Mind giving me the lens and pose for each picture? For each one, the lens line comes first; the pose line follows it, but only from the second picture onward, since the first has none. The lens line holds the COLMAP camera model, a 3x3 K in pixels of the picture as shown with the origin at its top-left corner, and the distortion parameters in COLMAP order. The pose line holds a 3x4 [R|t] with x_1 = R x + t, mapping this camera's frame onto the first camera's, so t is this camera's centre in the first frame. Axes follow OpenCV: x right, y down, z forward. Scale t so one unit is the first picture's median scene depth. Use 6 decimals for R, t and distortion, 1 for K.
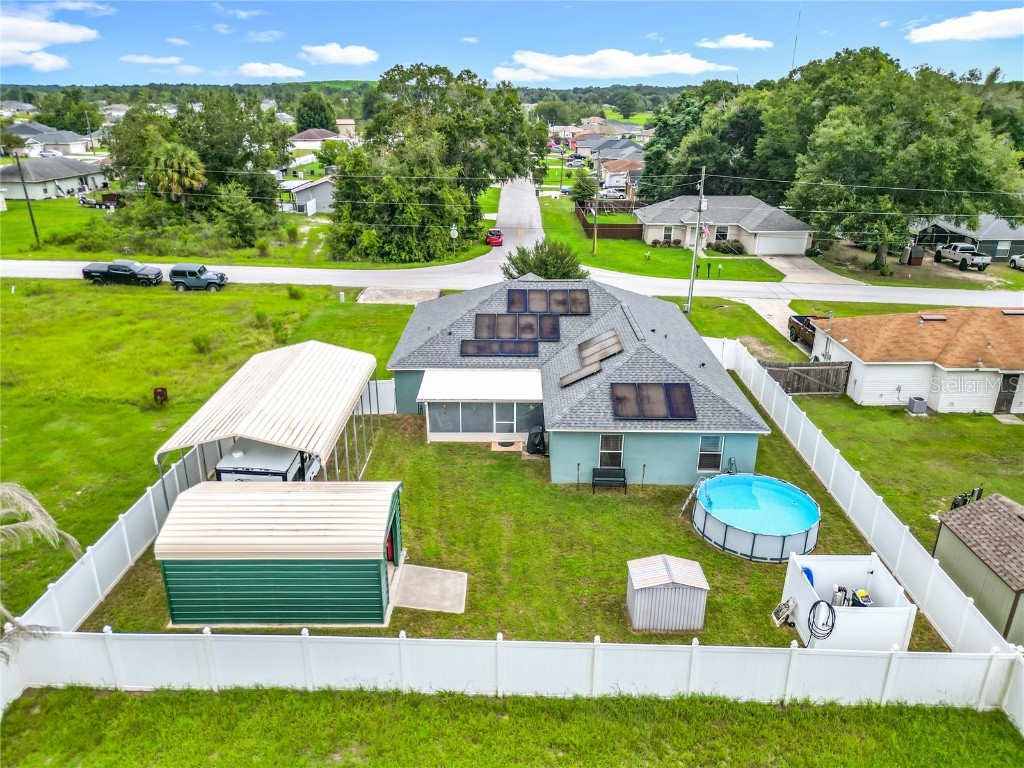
lens RADIAL K [[725.8, 0, 512.0], [0, 725.8, 384.0], [0, 0, 1]] dist [0.003095, 0.001091]
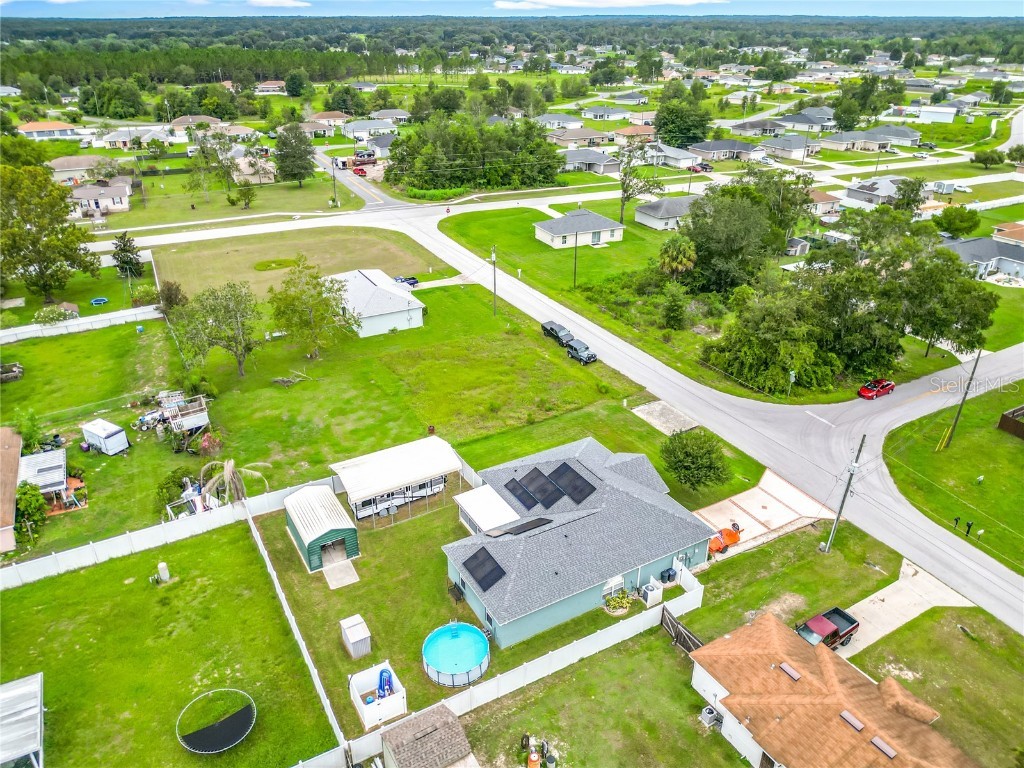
lens RADIAL K [[725.8, 0, 512.0], [0, 725.8, 384.0], [0, 0, 1]] dist [0.003095, 0.001091]
pose [[0.511942, 0.367322, -0.776524, 1.151617], [-0.309555, 0.922117, 0.232111, -0.653221], [0.801306, 0.121549, 0.585777, 0.015753]]
